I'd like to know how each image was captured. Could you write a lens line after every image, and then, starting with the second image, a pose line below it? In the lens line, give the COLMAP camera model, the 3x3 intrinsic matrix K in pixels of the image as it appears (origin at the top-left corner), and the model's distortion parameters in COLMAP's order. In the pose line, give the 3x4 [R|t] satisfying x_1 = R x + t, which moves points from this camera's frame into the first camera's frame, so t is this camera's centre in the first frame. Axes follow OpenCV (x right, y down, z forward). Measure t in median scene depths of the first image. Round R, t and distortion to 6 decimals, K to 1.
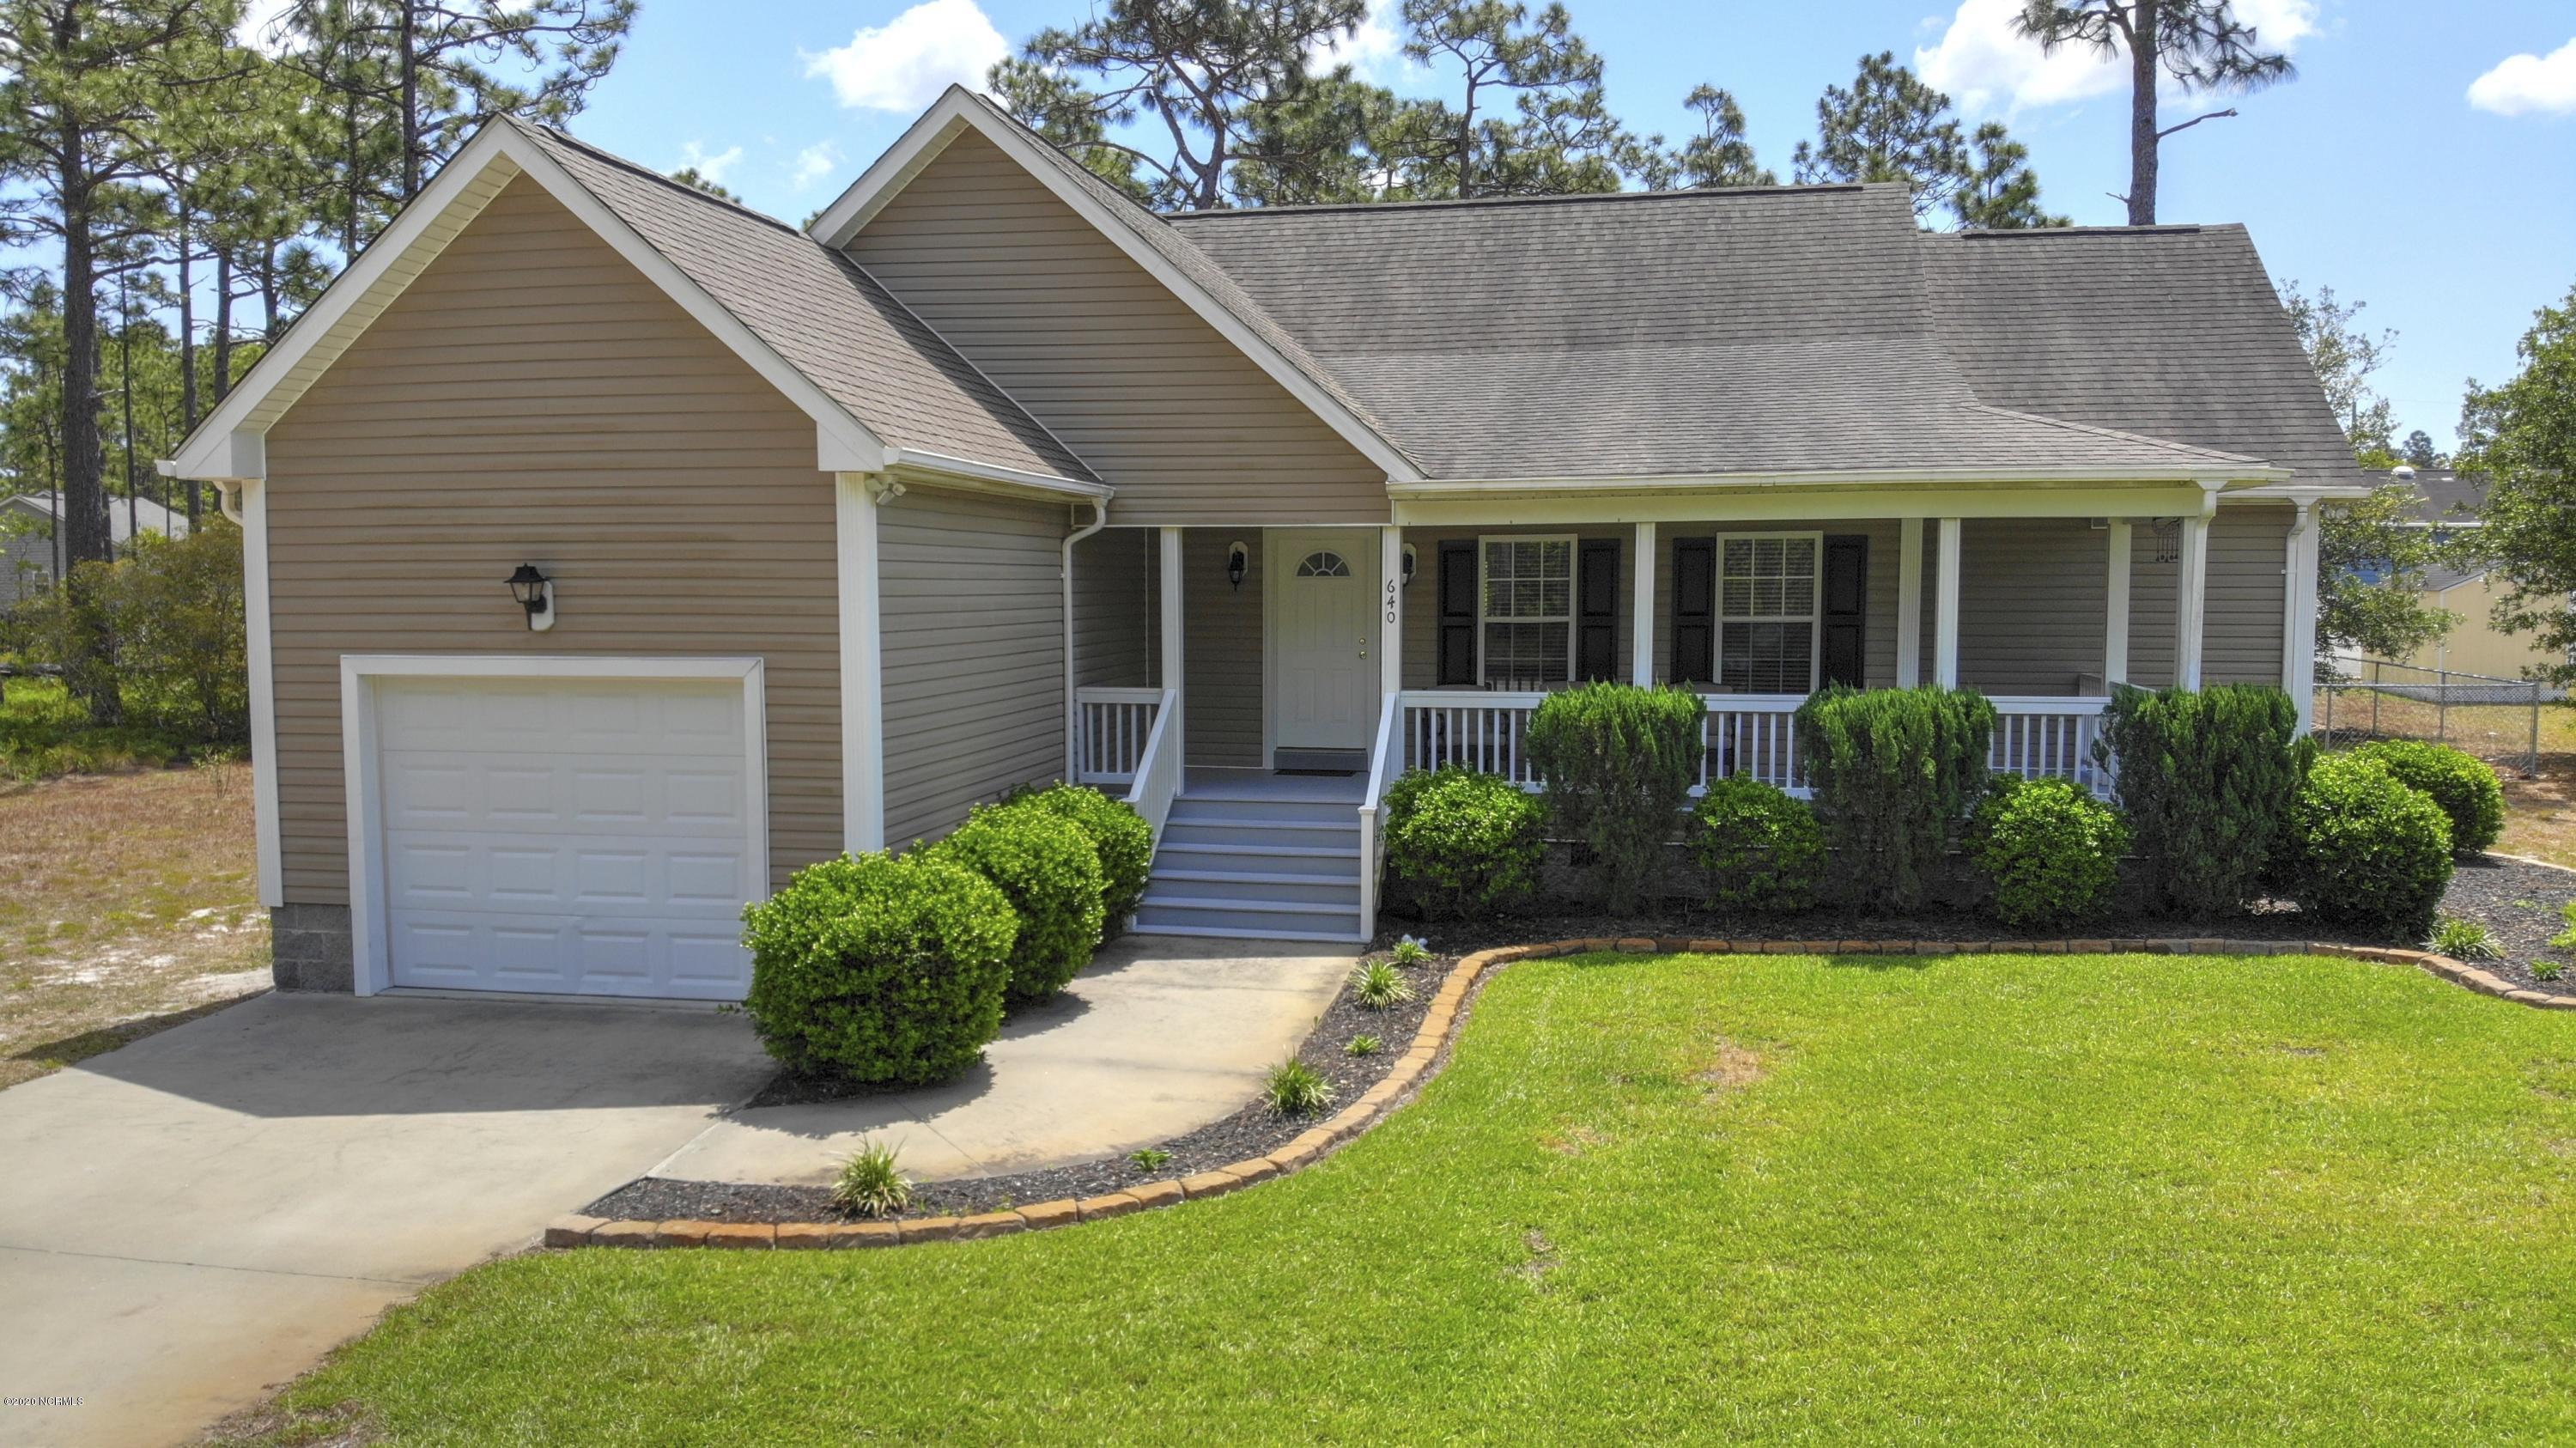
lens RADIAL K [[1886.7, 0, 1284.0], [0, 1886.7, 724.5], [0, 0, 1]] dist [0.080741, -0.205527]
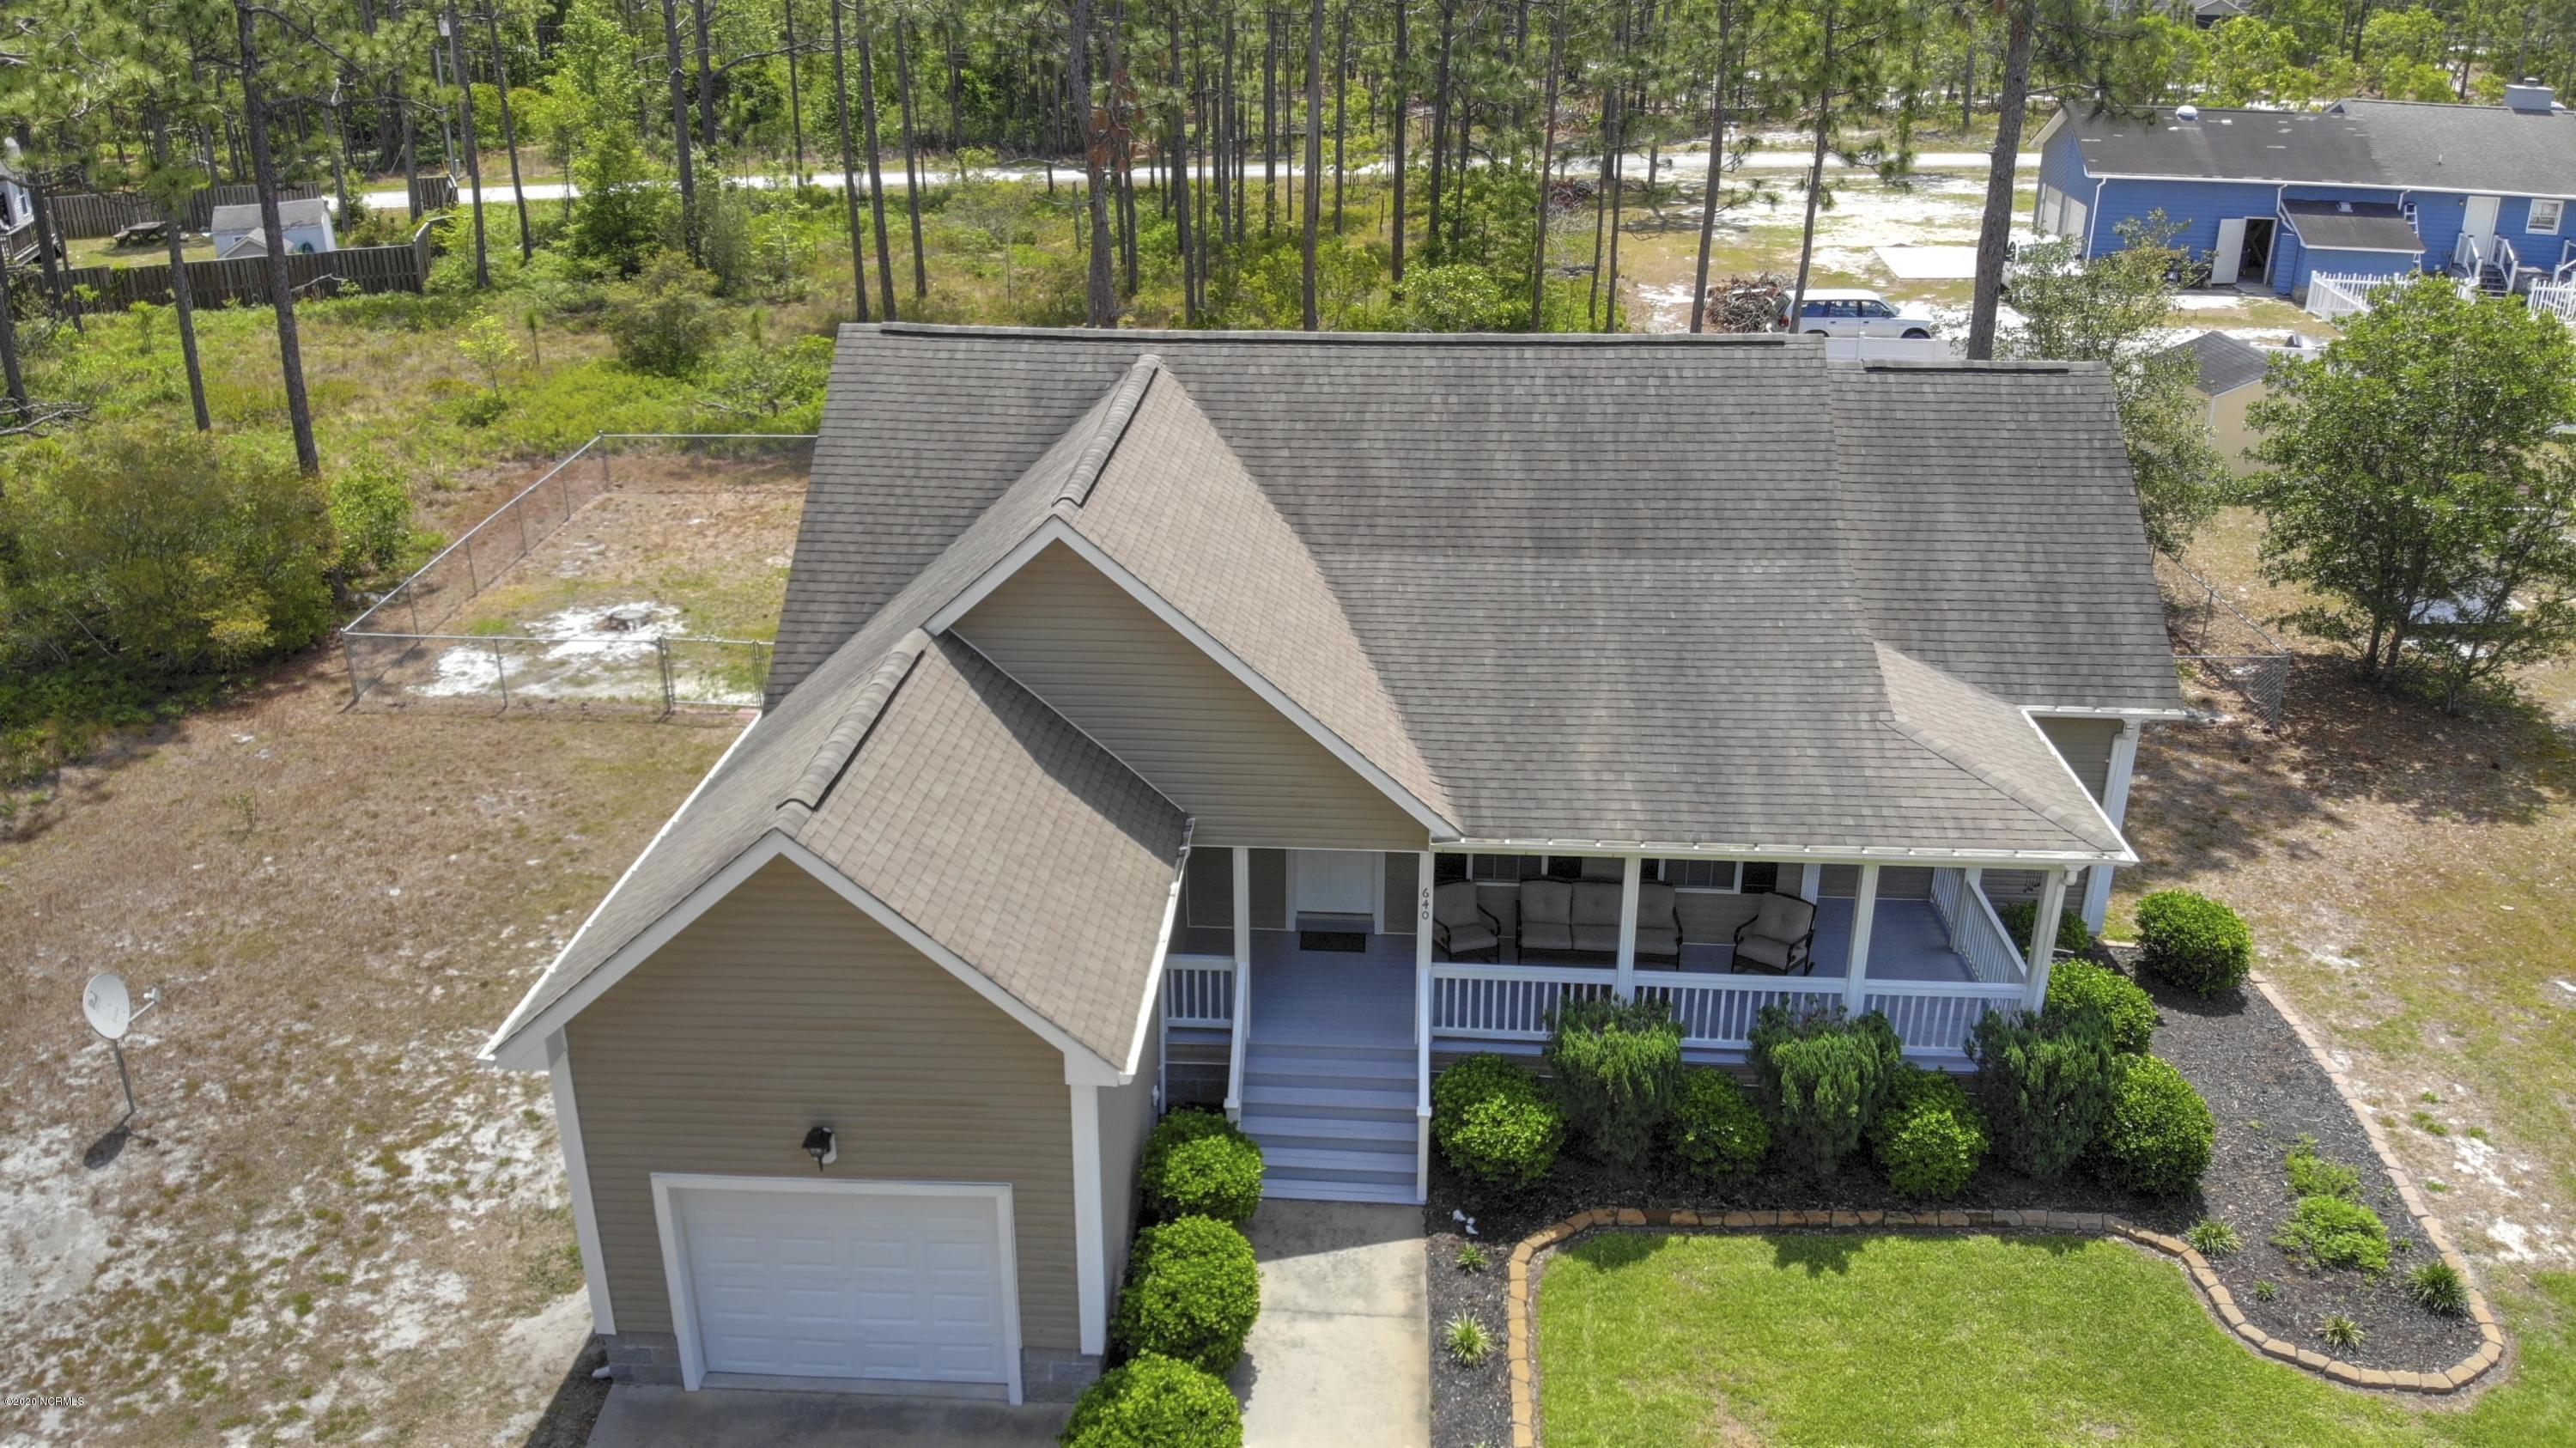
lens RADIAL K [[1879.1, 0, 1288.0], [0, 1879.1, 724.0], [0, 0, 1]] dist [0.132215, -0.319003]
pose [[0.991540, -0.049567, 0.119964, -0.183585], [0.009711, 0.949954, 0.312240, -0.593352], [-0.129437, -0.308434, 0.942398, -0.117737]]
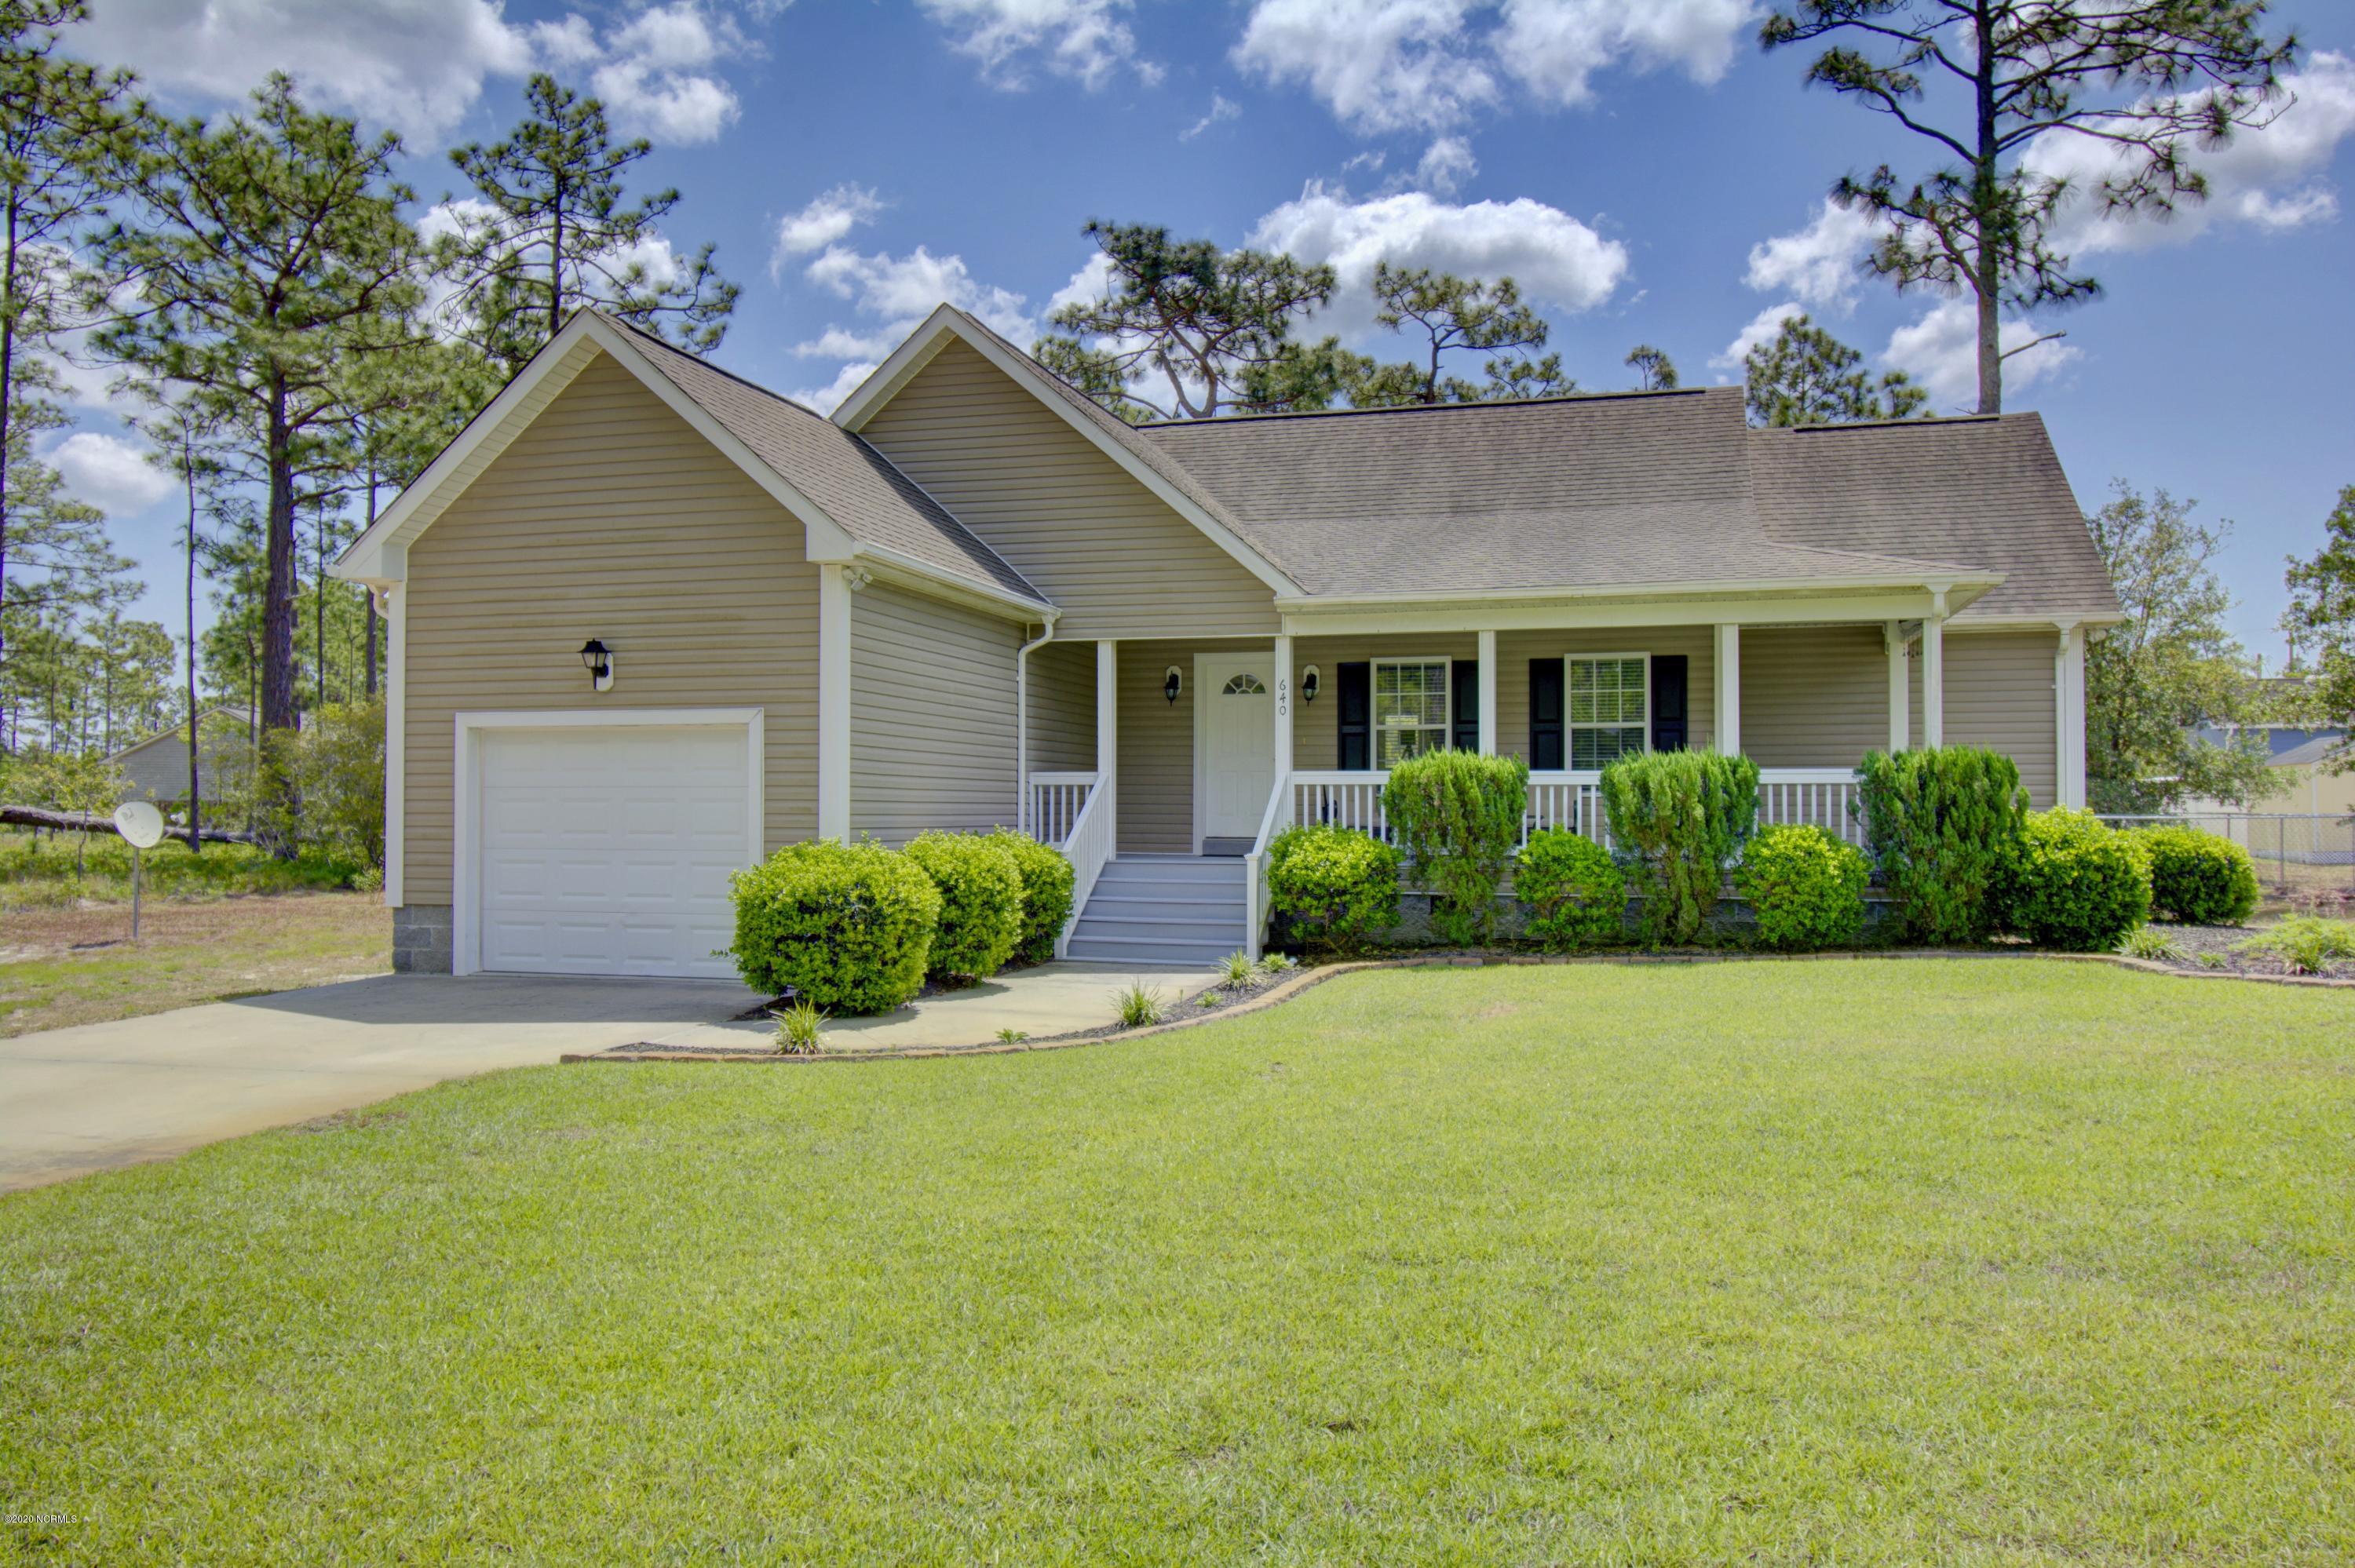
lens RADIAL K [[1707.3, 0, 1177.5], [0, 1707.3, 784.0], [0, 0, 1]] dist [-0.001345, -0.000422]
pose [[0.996479, 0.001471, -0.083832, 0.086950], [-0.009387, 0.995518, -0.094106, 0.100713], [0.083318, 0.094561, 0.992026, -0.109654]]
